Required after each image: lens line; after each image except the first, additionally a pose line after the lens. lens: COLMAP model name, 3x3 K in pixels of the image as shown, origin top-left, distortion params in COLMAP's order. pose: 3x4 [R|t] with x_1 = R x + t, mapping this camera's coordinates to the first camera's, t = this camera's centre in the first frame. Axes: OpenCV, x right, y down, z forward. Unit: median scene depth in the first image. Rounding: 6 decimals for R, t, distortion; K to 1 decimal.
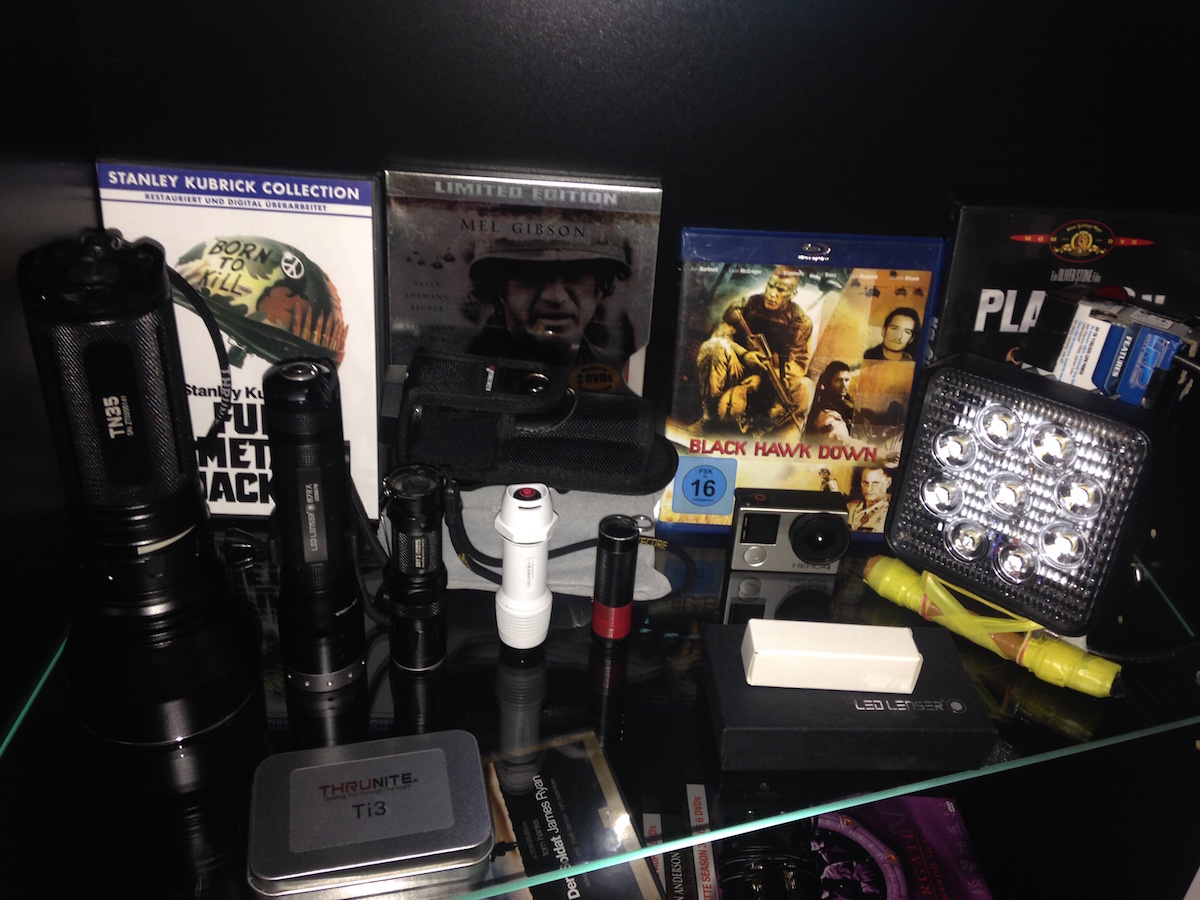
lens RADIAL K [[1092.8, 0, 600.0], [0, 1092.8, 450.0], [0, 0, 1]] dist [0.217940, -0.367729]
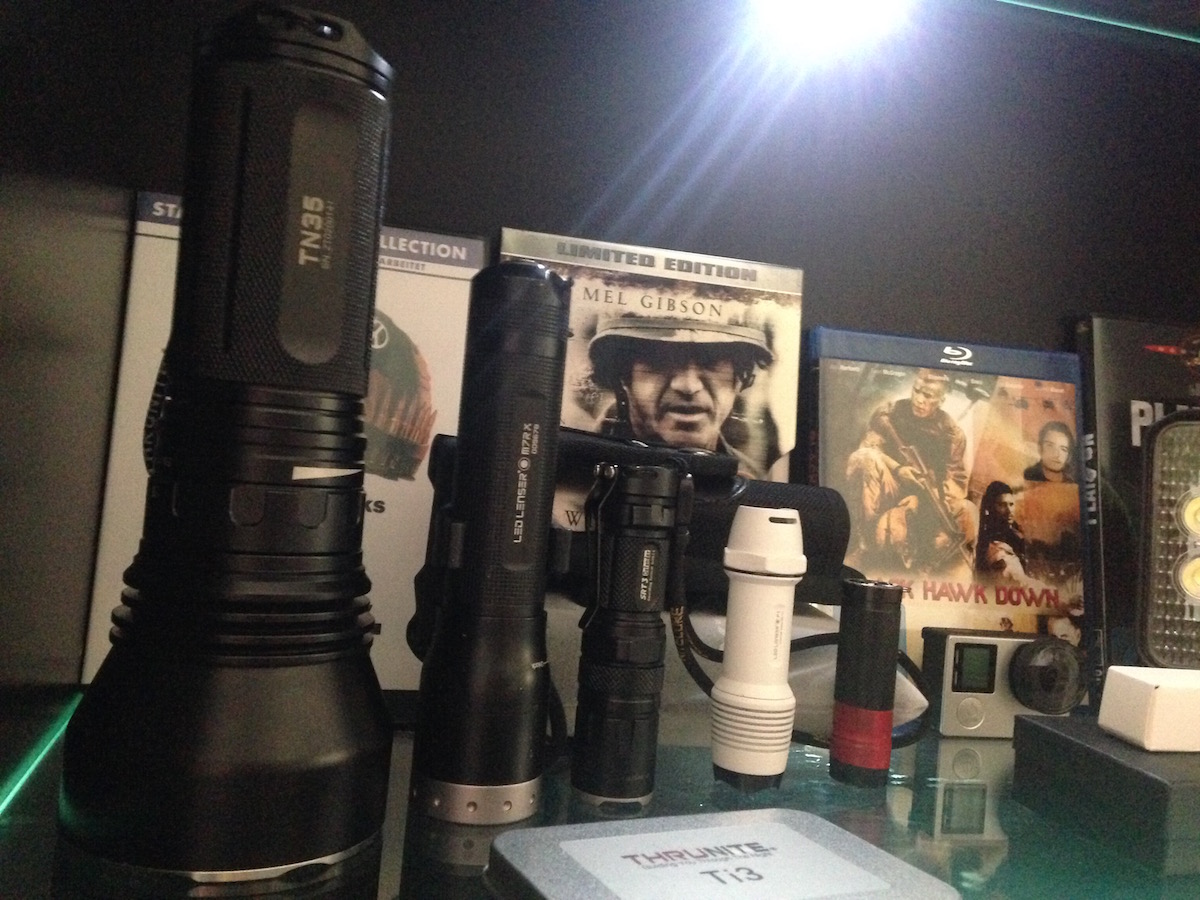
lens RADIAL K [[1092.8, 0, 600.0], [0, 1092.8, 450.0], [0, 0, 1]] dist [0.217940, -0.367729]
pose [[0.969593, 0.027509, 0.243172, -0.301490], [0.098528, 0.865689, -0.490790, 0.299344], [-0.224013, 0.499826, 0.836655, 0.340261]]
